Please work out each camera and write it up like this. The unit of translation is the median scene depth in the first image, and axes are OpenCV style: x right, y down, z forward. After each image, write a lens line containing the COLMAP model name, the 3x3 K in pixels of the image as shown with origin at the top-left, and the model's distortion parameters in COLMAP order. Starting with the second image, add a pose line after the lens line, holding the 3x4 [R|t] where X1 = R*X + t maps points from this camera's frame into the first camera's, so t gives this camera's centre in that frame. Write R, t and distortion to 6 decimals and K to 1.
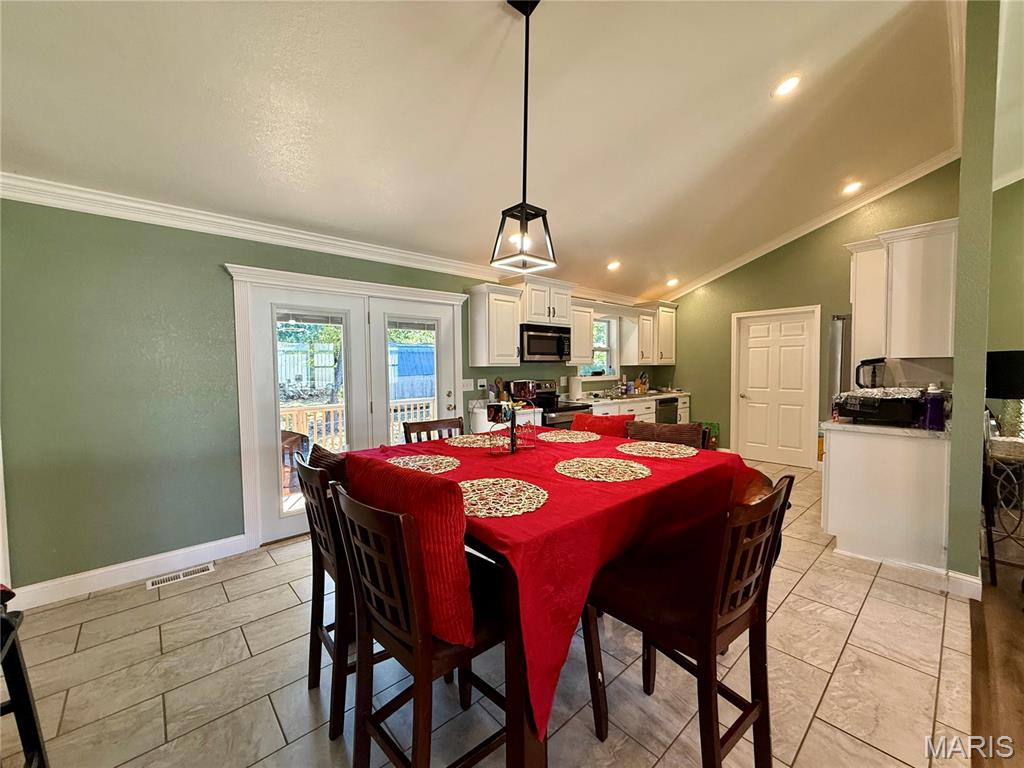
lens RADIAL K [[408.9, 0, 509.2], [0, 408.9, 383.4], [0, 0, 1]] dist [0.003265, 0.000077]
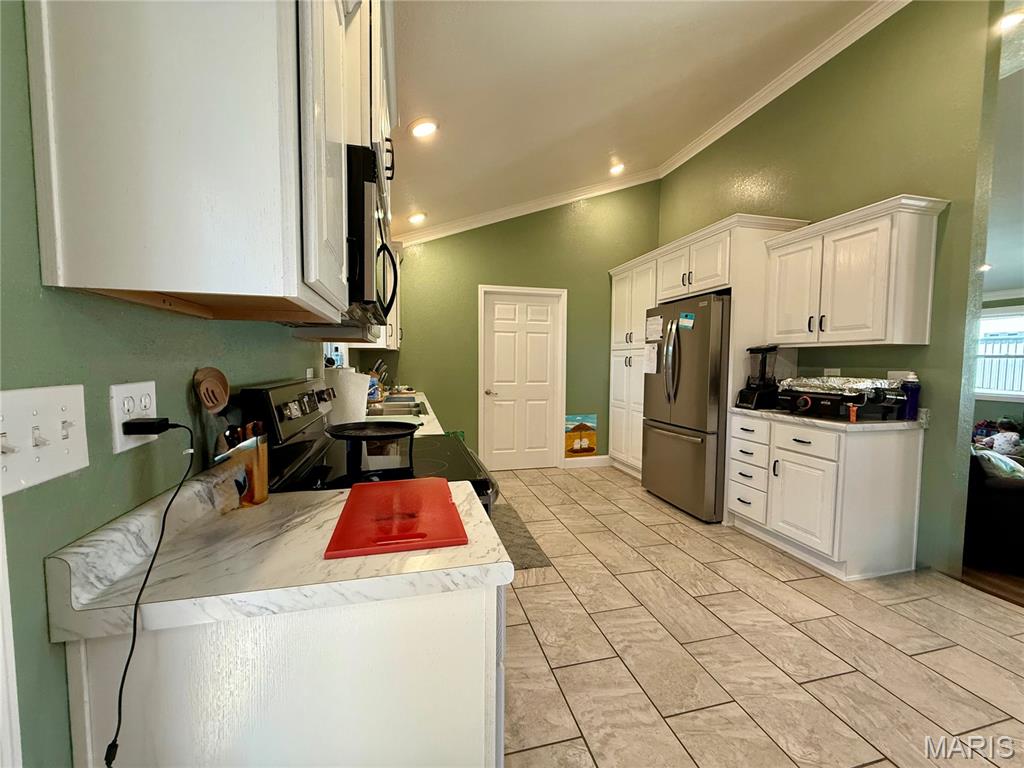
lens RADIAL K [[408.9, 0, 514.5], [0, 408.9, 383.0], [0, 0, 1]] dist [0.003265, 0.000077]
pose [[0.457699, -0.034783, 0.888426, -0.109914], [0.020550, 0.999381, 0.028541, -0.009224], [-0.888870, 0.005194, 0.458131, 0.627449]]
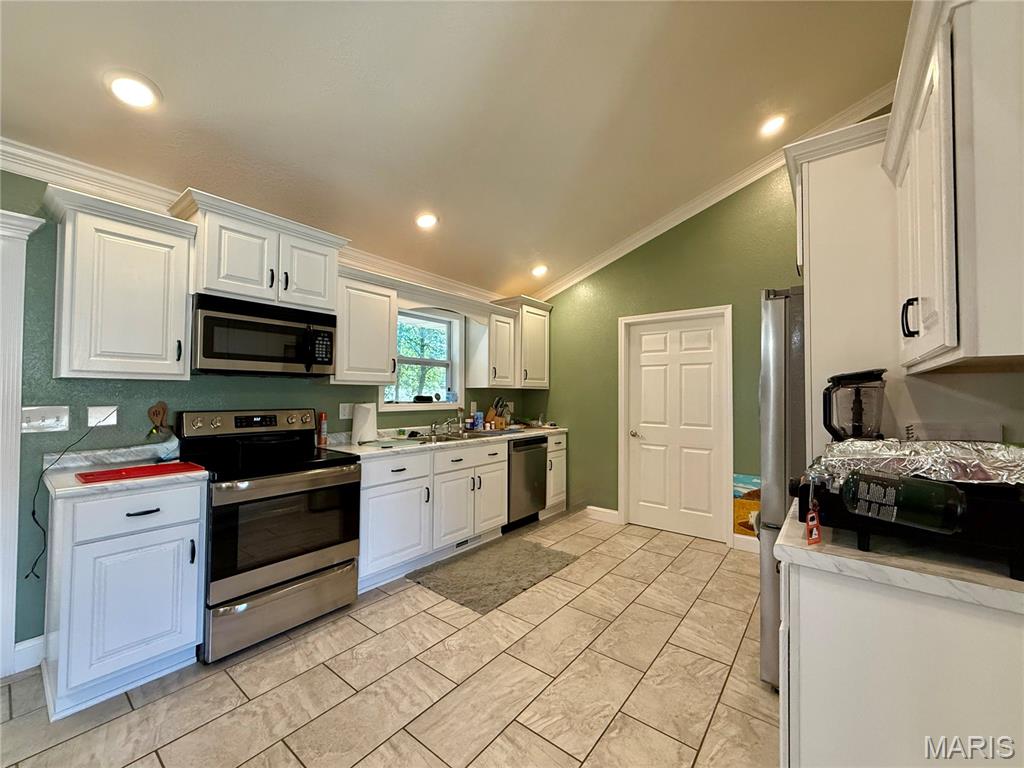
lens RADIAL K [[408.9, 0, 507.6], [0, 408.9, 383.1], [0, 0, 1]] dist [0.003265, 0.000077]
pose [[0.985070, 0.020614, 0.170917, 0.246610], [-0.009280, 0.997720, -0.066848, -0.007967], [-0.171905, 0.064264, 0.983015, 0.358746]]
